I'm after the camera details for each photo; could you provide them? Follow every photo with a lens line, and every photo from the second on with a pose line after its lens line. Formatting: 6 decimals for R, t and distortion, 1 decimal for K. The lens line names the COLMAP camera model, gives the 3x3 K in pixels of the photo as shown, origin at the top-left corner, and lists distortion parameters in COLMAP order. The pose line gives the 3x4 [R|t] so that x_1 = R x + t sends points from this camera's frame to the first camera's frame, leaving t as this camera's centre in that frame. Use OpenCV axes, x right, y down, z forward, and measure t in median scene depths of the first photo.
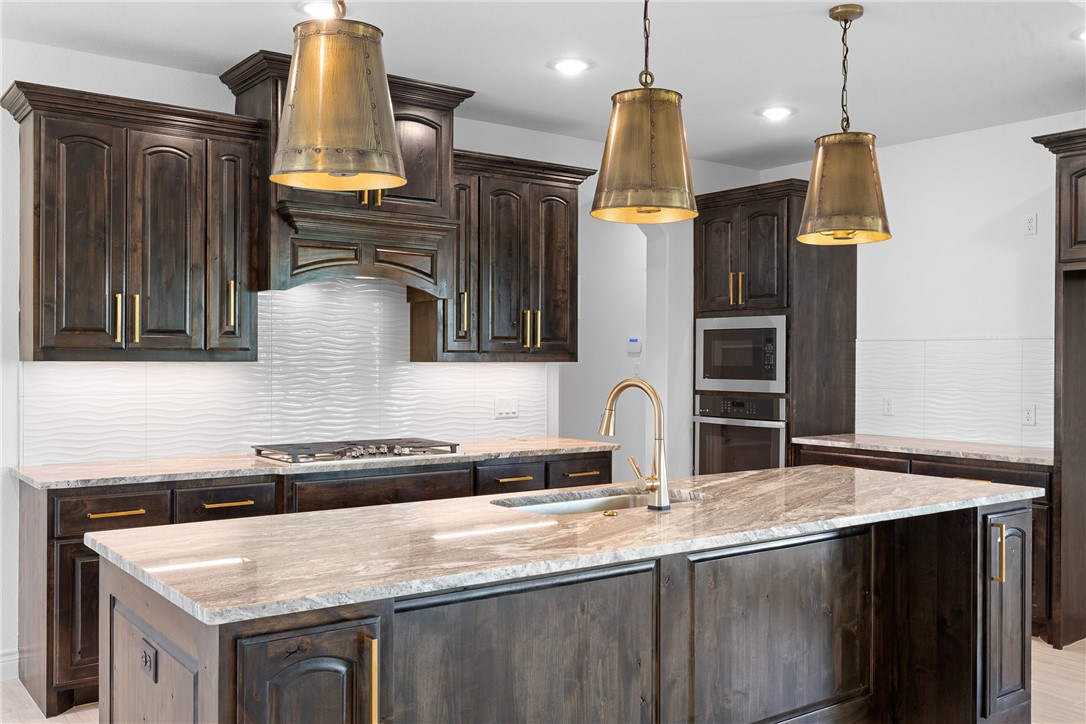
lens RADIAL K [[1002.9, 0, 546.6], [0, 1002.9, 362.8], [0, 0, 1]] dist [0.008666, 0.000000]
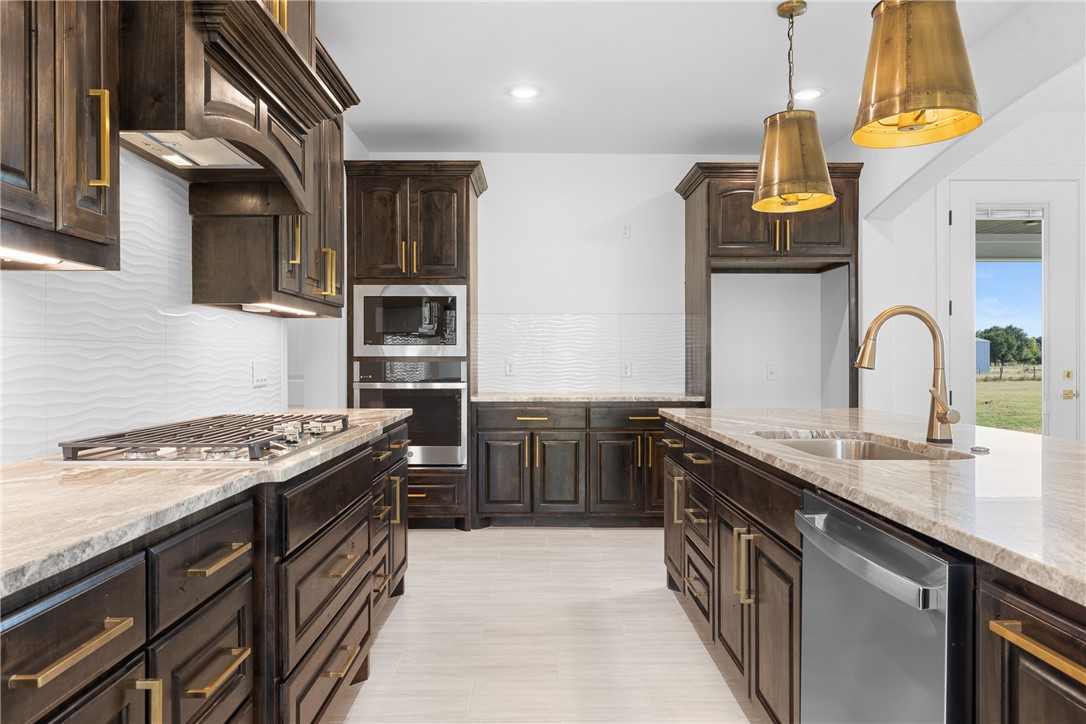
lens RADIAL K [[711.2, 0, 540.5], [0, 711.2, 367.9], [0, 0, 1]] dist [0.004072, -0.000599]
pose [[0.603309, -0.012876, 0.797404, -0.330481], [0.005664, 0.999914, 0.011860, 0.033716], [-0.797487, -0.002639, 0.603330, 0.463142]]
